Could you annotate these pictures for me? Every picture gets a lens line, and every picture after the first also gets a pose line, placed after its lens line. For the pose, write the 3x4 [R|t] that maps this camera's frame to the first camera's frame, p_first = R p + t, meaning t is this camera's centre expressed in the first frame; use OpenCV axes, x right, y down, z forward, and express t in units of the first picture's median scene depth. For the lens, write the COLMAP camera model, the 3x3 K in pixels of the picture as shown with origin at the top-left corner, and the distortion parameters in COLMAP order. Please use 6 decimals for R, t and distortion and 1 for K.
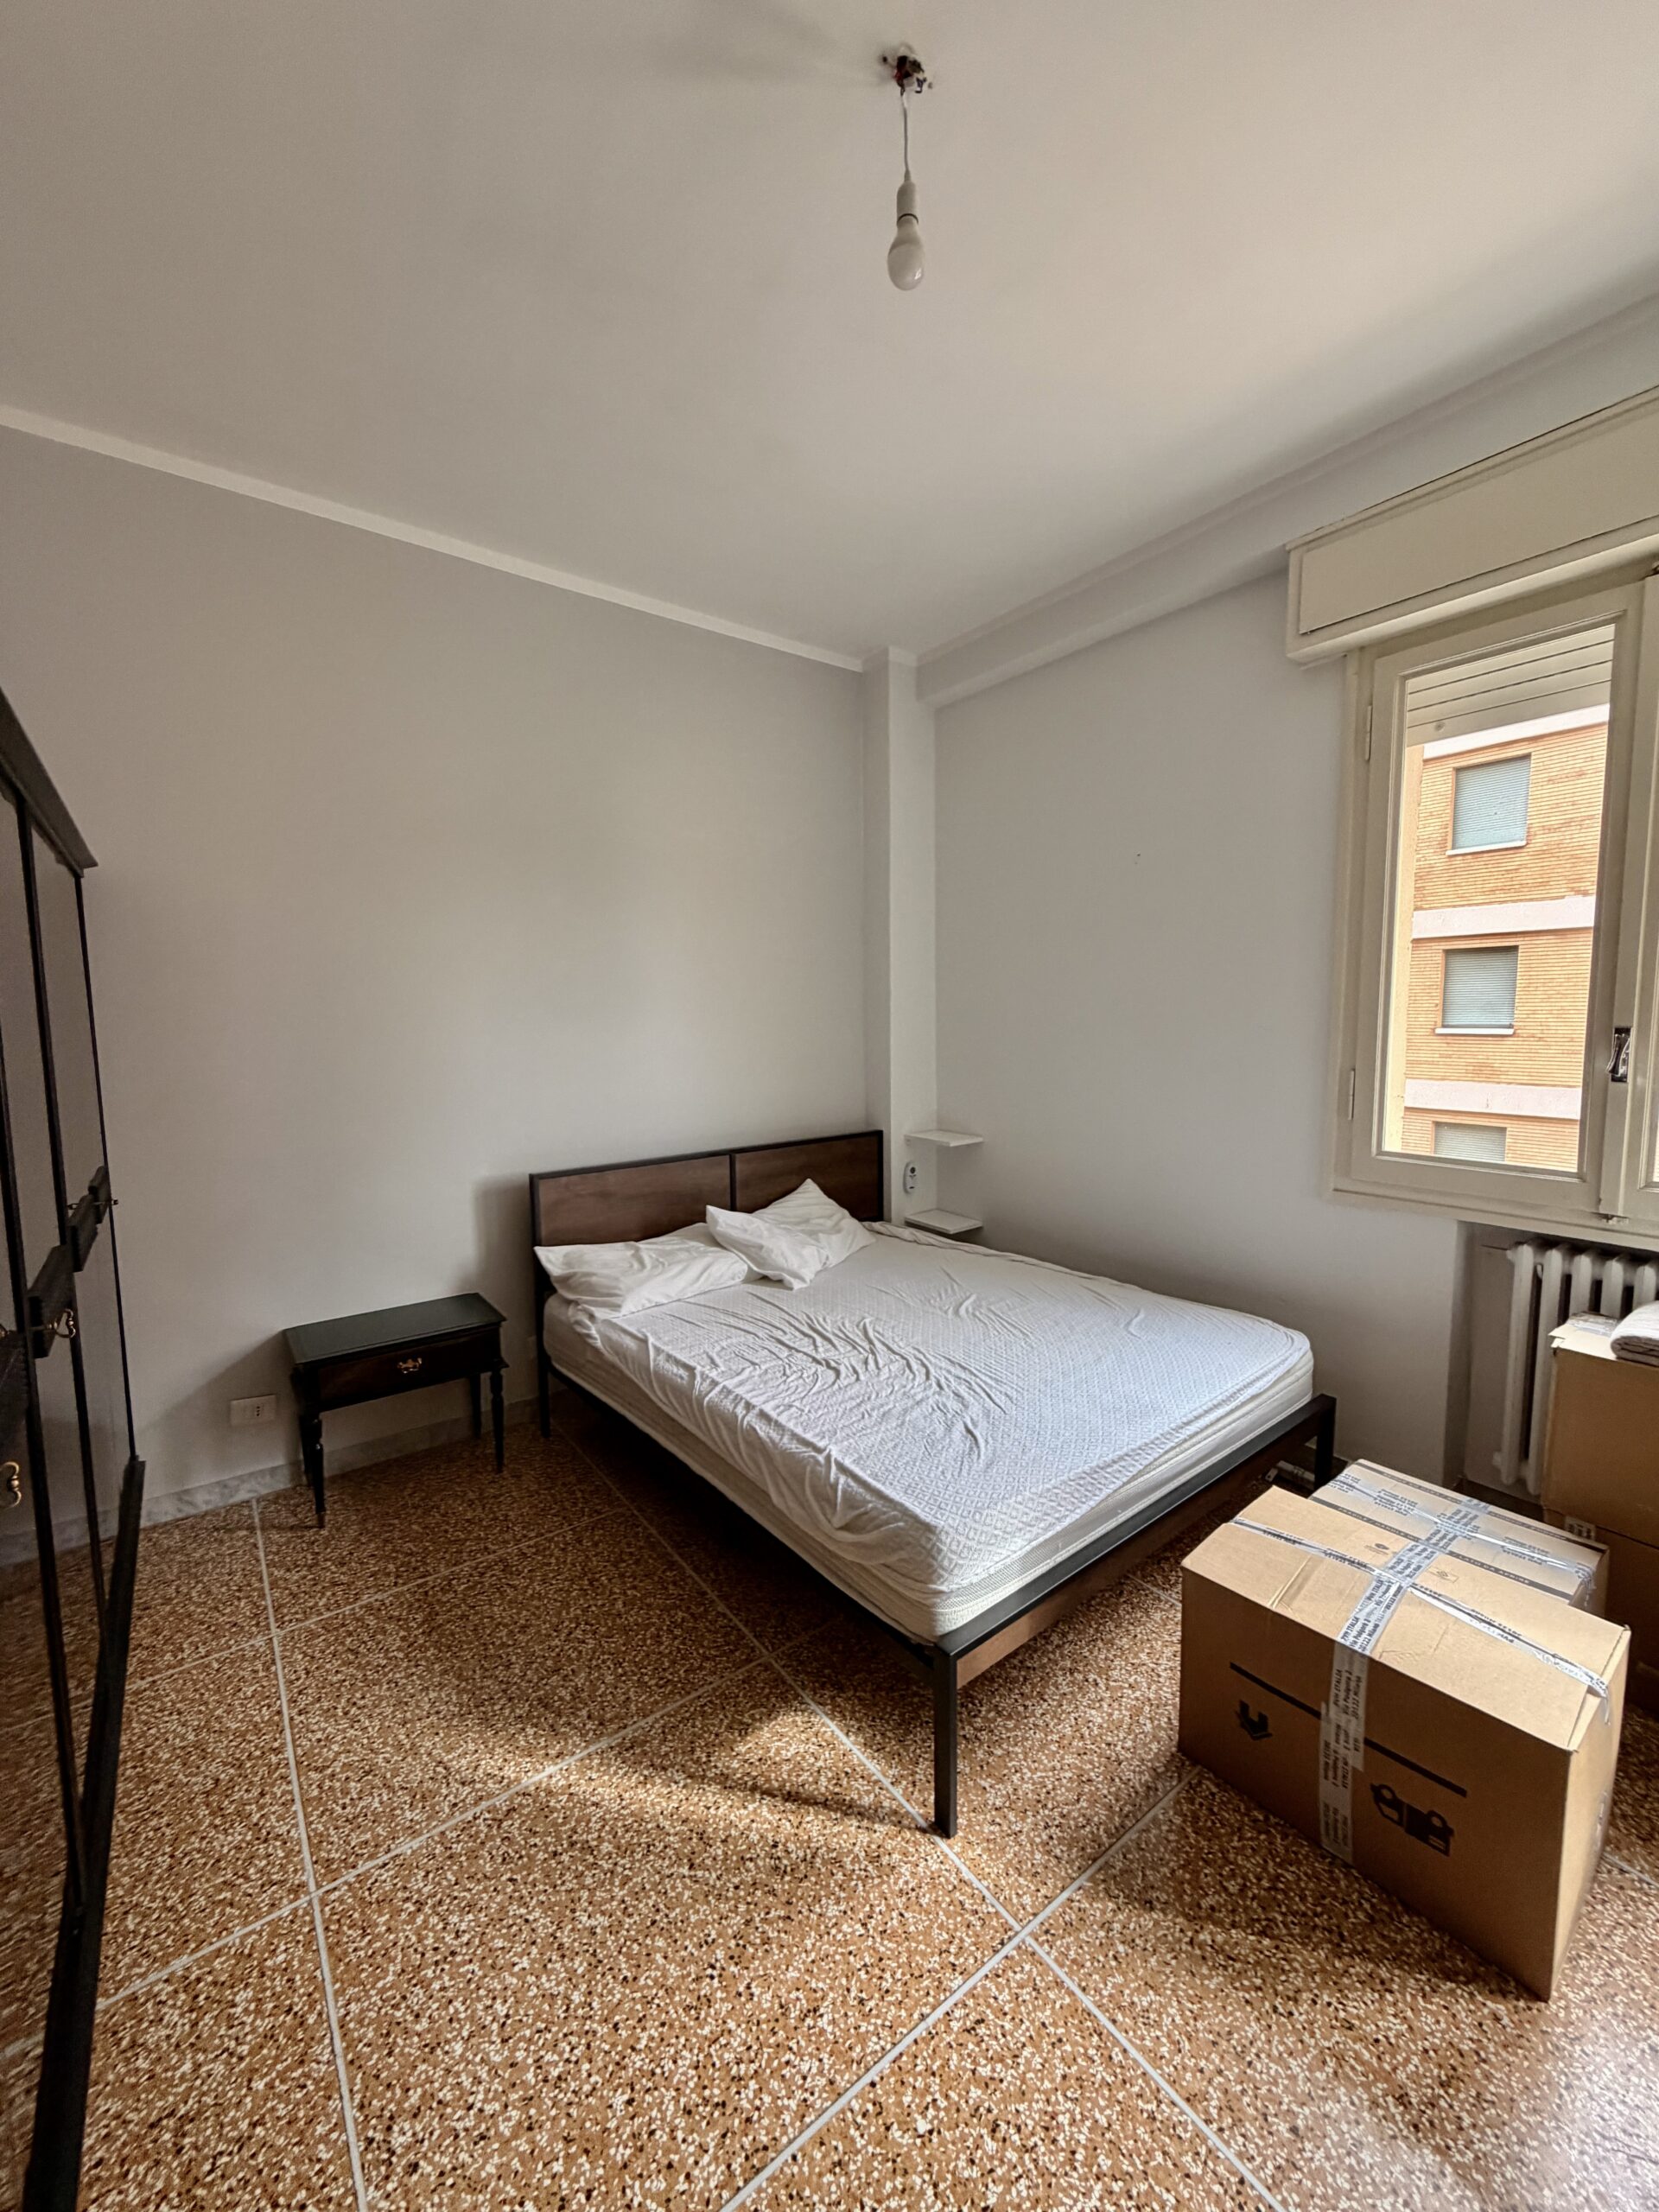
lens RADIAL K [[881.2, 0, 829.9], [0, 881.2, 1098.0], [0, 0, 1]] dist [-0.002082, 0.000807]
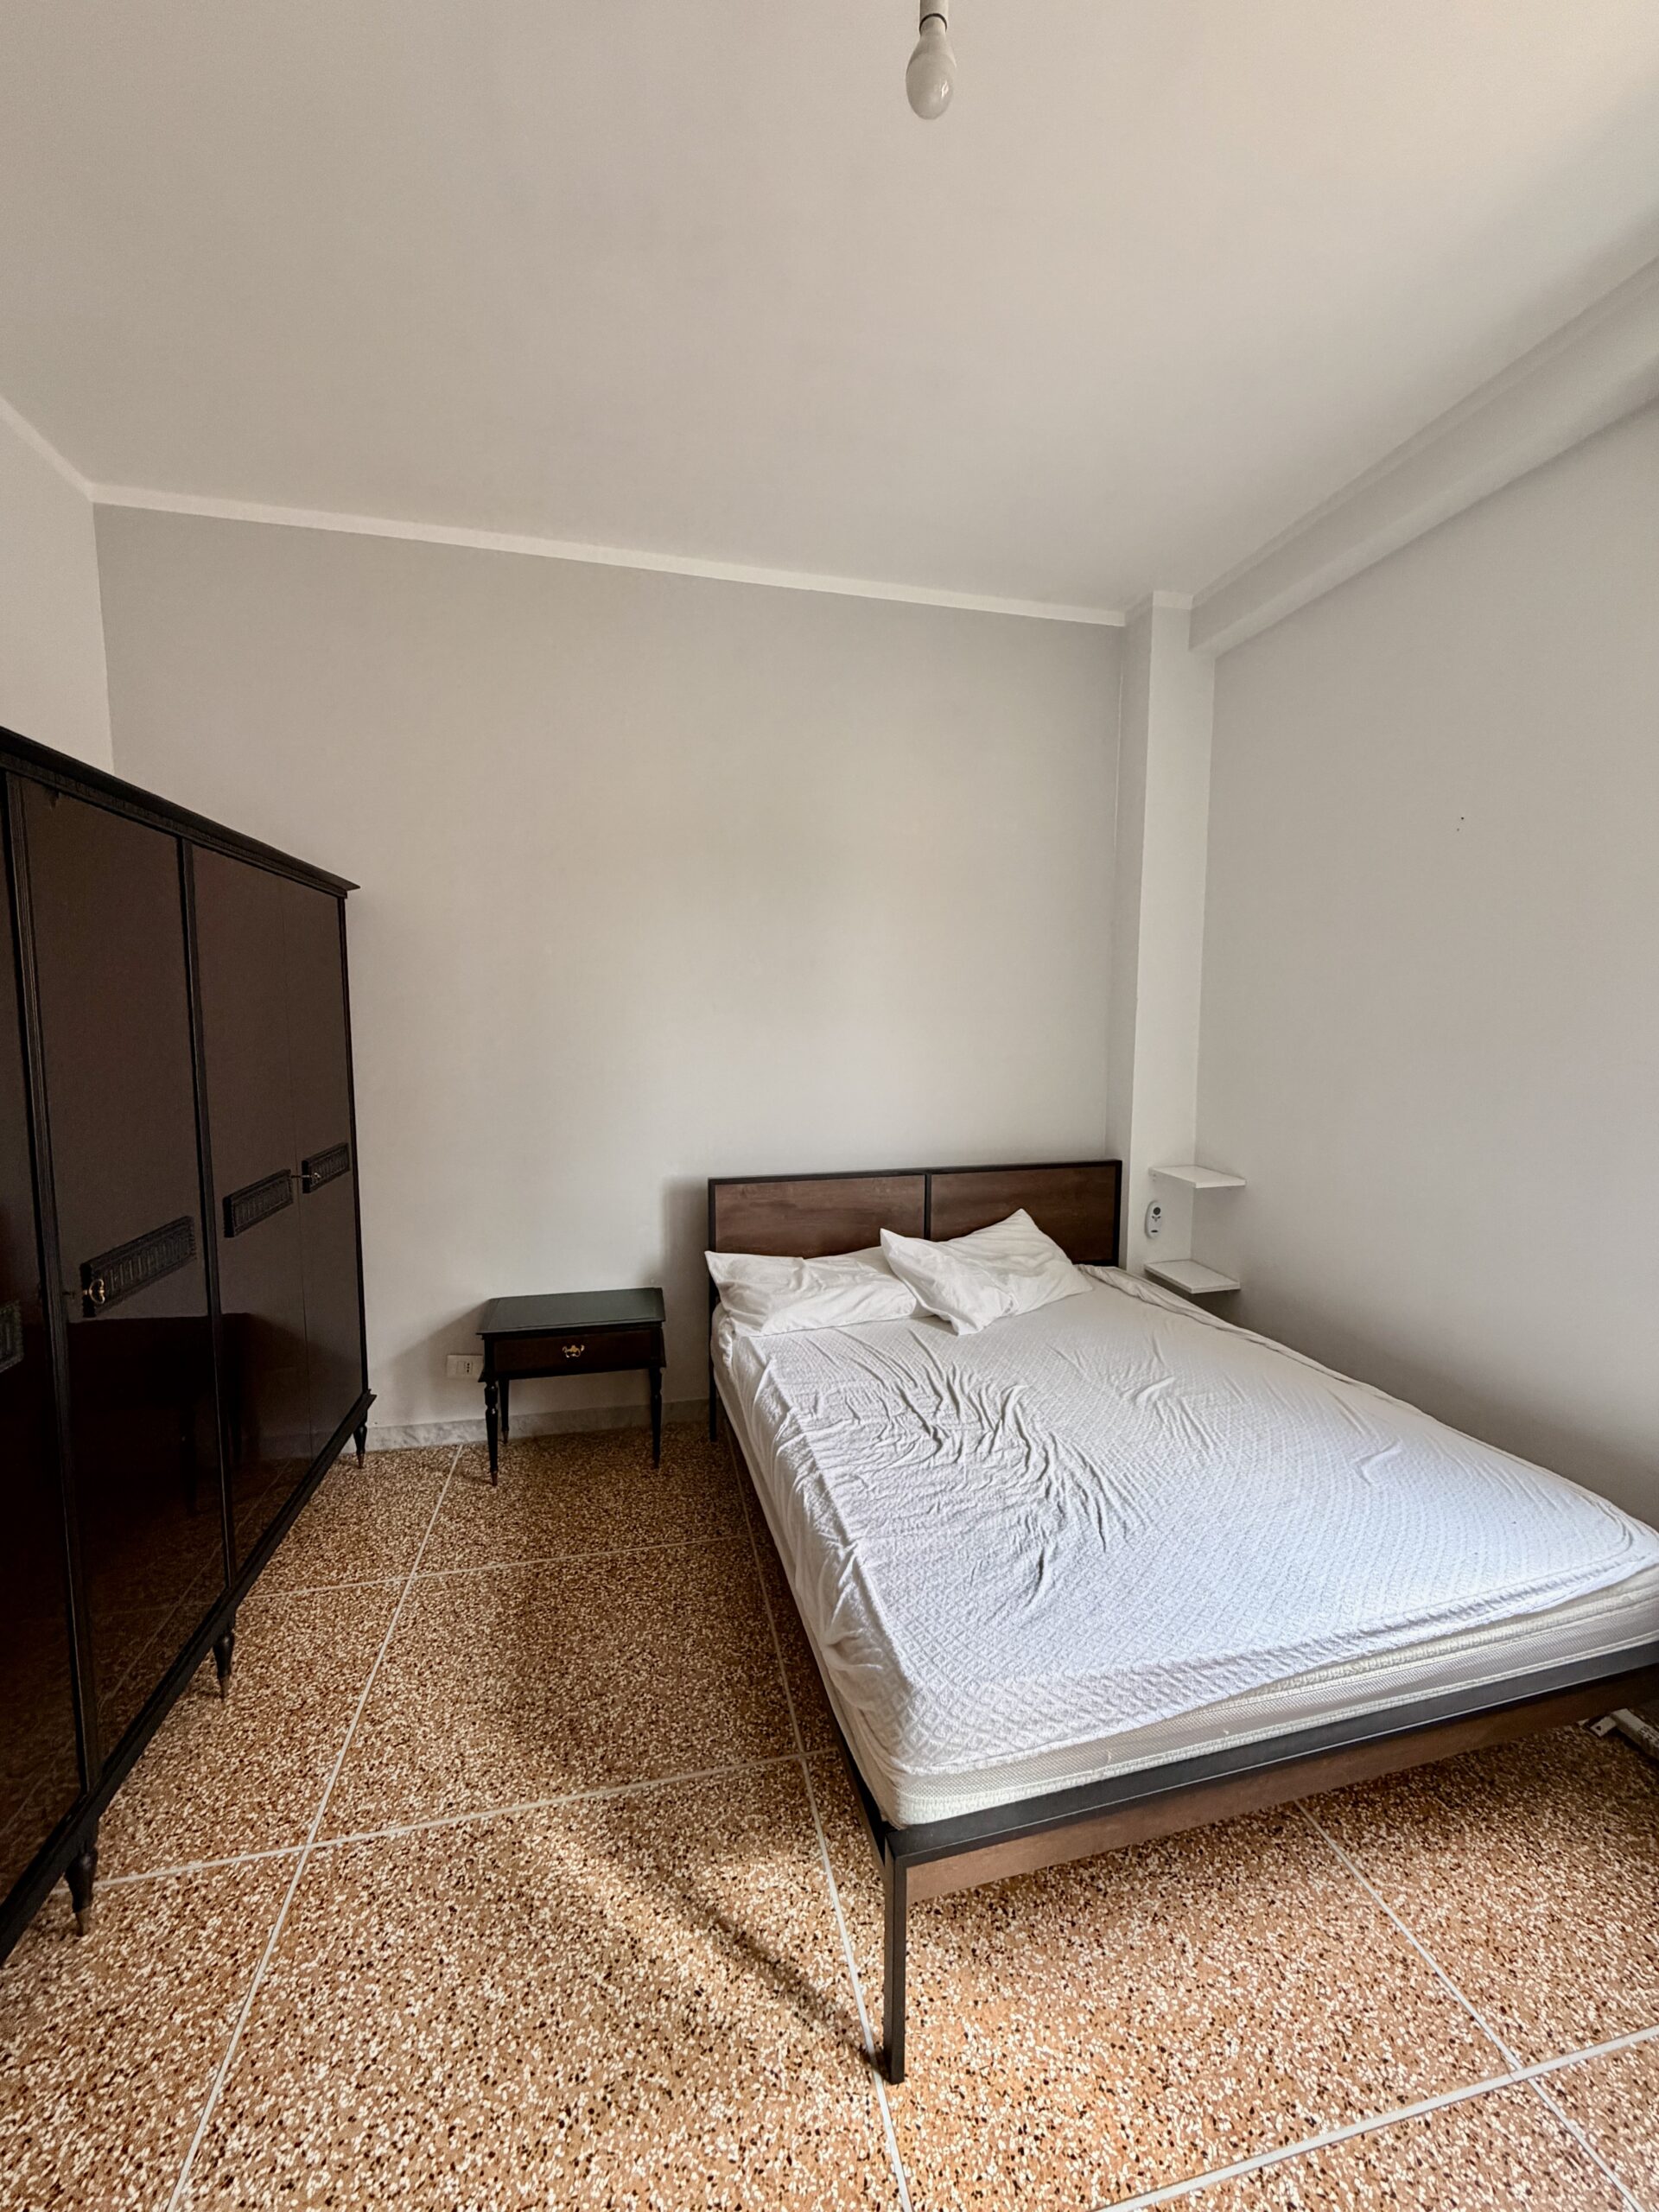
lens RADIAL K [[888.4, 0, 829.6], [0, 888.4, 1098.5], [0, 0, 1]] dist [-0.002283, 0.000842]
pose [[0.916463, 0.056732, -0.396077, 0.274067], [-0.055942, 0.998342, 0.013556, -0.038844], [0.396189, 0.009734, 0.918117, 0.186992]]
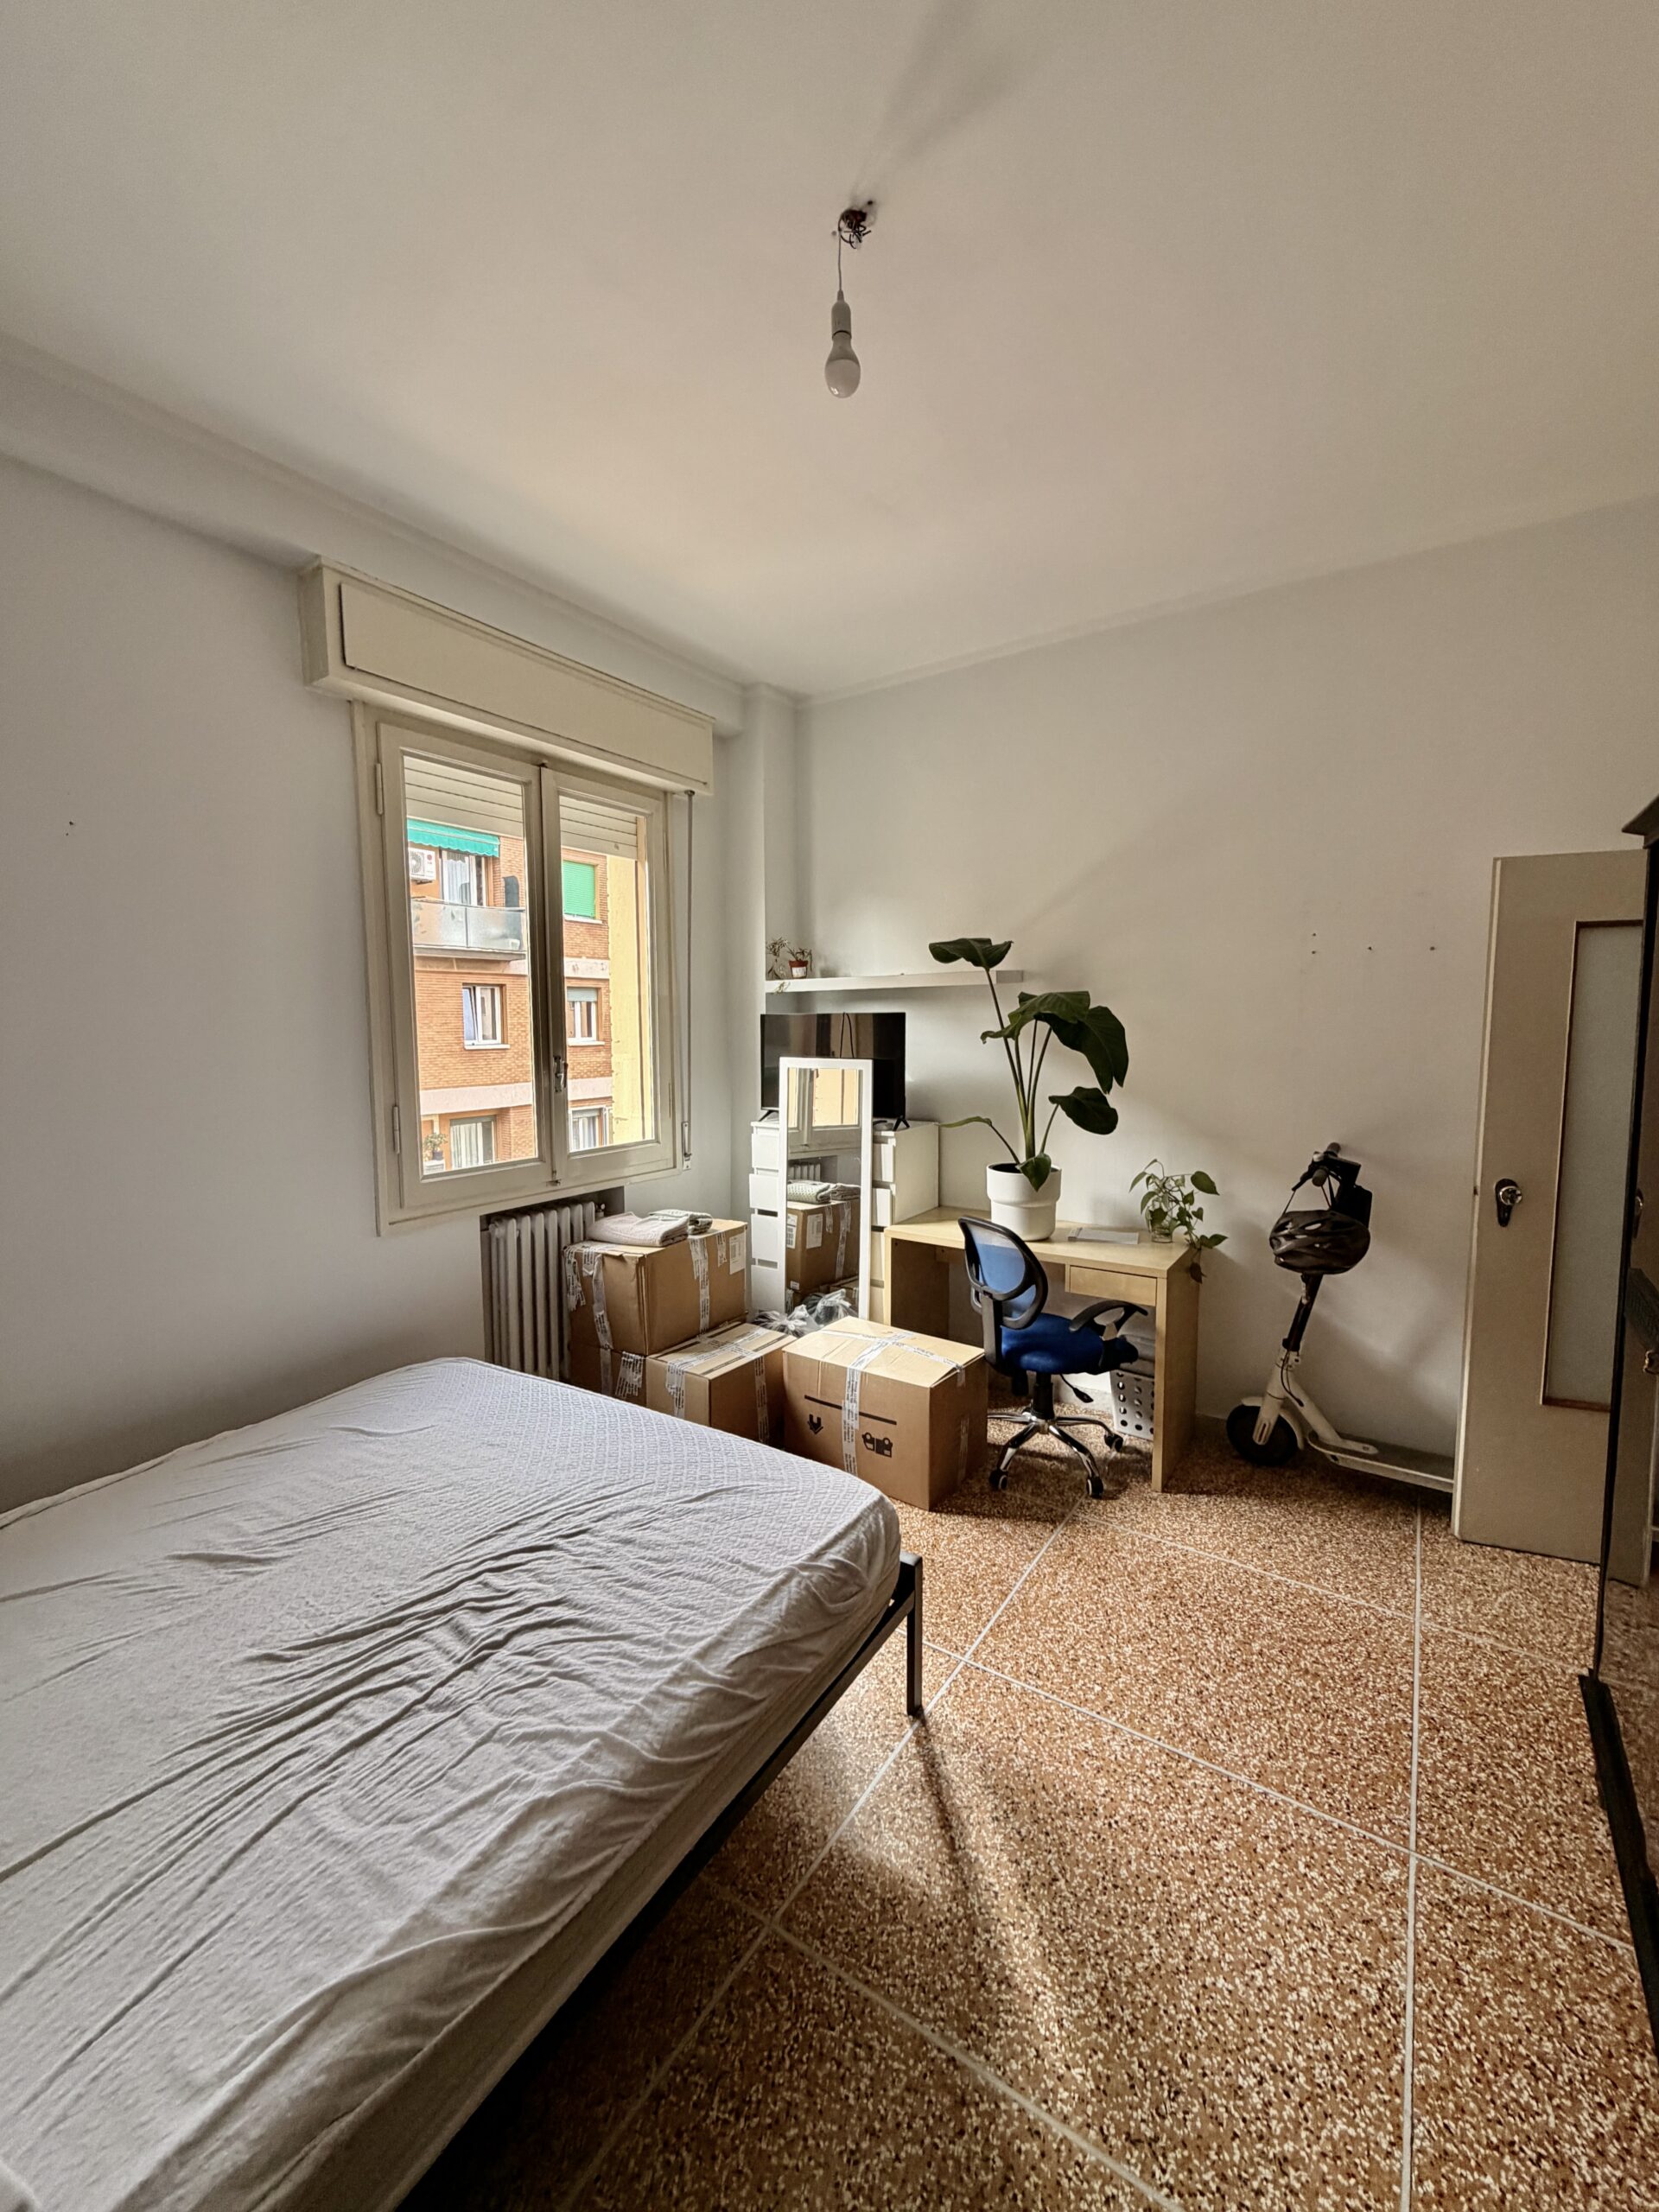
lens RADIAL K [[888.4, 0, 829.6], [0, 888.4, 1098.5], [0, 0, 1]] dist [-0.002283, 0.000842]
pose [[-0.334089, -0.069688, 0.939962, -0.749690], [0.103120, 0.988574, 0.109944, -0.135365], [-0.936884, 0.133660, -0.323085, 1.112169]]
